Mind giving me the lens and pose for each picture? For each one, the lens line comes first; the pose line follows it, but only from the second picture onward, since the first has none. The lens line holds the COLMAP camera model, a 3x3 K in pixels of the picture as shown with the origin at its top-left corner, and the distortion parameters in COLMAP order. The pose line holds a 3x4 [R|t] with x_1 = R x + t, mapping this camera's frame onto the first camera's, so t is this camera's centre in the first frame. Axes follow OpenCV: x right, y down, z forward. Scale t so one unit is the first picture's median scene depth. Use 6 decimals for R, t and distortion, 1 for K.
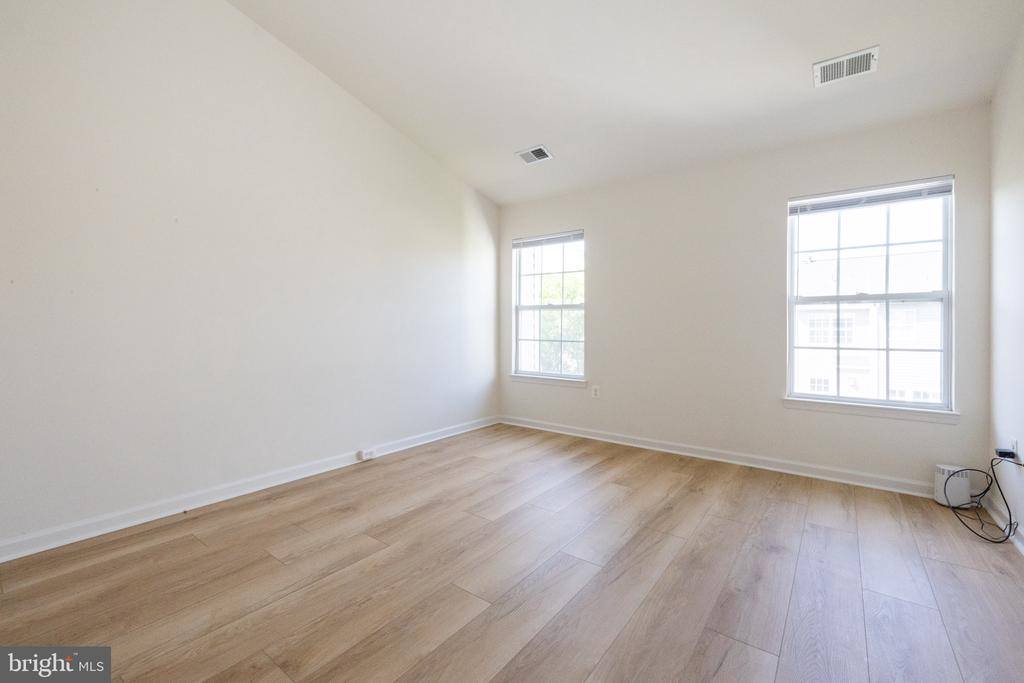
lens RADIAL K [[431.0, 0, 511.2], [0, 431.0, 335.0], [0, 0, 1]] dist [0.002109, 0.000170]
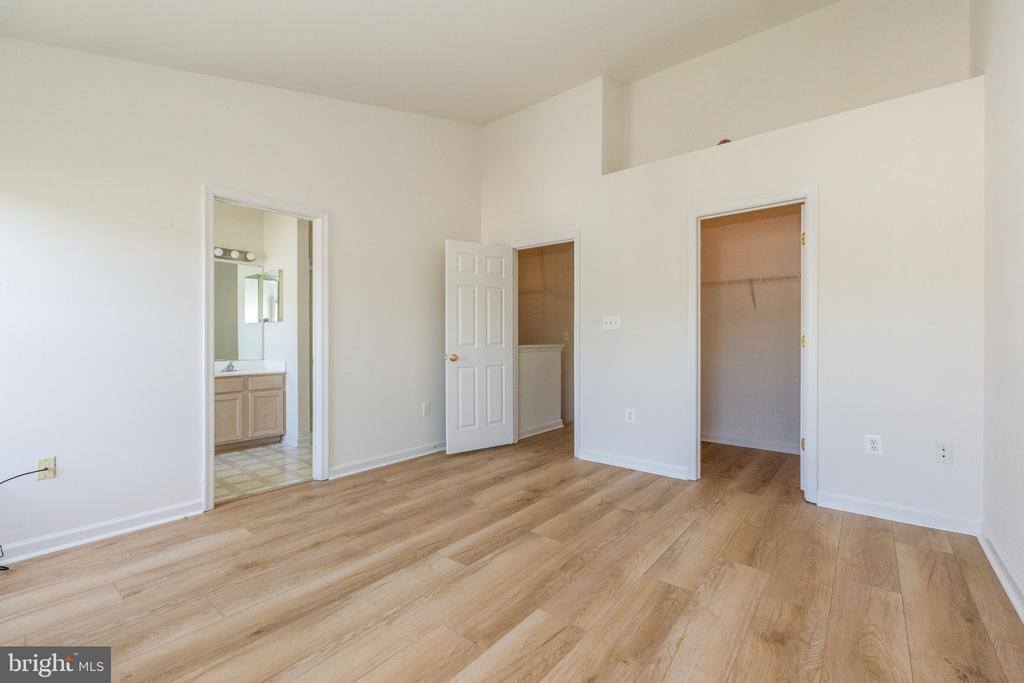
lens RADIAL K [[431.0, 0, 511.2], [0, 431.0, 335.0], [0, 0, 1]] dist [0.002109, 0.000170]
pose [[-0.999377, 0.000606, 0.035283, -0.026587], [0.000658, 0.999999, 0.001467, -0.036698], [-0.035282, 0.001490, -0.999376, 1.952559]]
